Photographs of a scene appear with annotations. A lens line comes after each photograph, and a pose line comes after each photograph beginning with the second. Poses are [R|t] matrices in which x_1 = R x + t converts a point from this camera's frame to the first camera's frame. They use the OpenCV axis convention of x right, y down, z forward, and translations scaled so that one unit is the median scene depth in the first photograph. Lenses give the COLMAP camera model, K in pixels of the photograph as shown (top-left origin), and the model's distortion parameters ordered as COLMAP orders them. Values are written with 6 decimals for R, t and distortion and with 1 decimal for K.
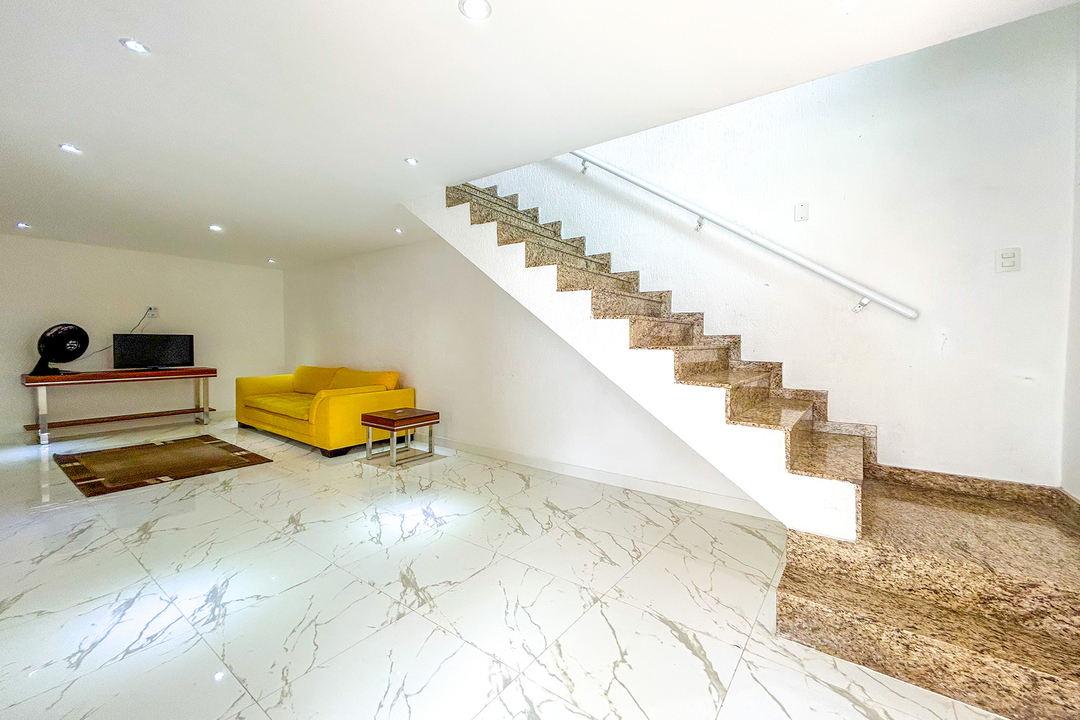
lens RADIAL K [[445.2, 0, 559.3], [0, 445.2, 358.1], [0, 0, 1]] dist [-0.001850, 0.002103]
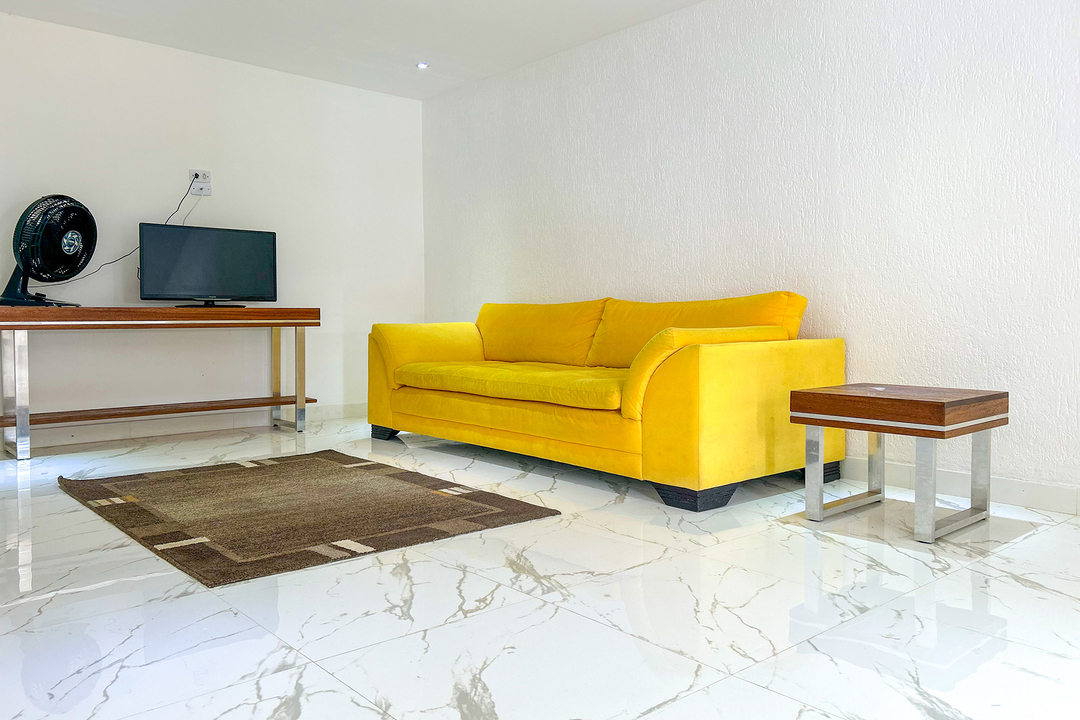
lens RADIAL K [[837.6, 0, 540.2], [0, 837.6, 357.1], [0, 0, 1]] dist [0.048614, -0.032805]
pose [[0.973950, -0.000879, -0.226761, -0.436713], [0.002165, 0.999983, 0.005423, 0.084117], [0.226752, -0.005772, 0.973935, 0.270018]]
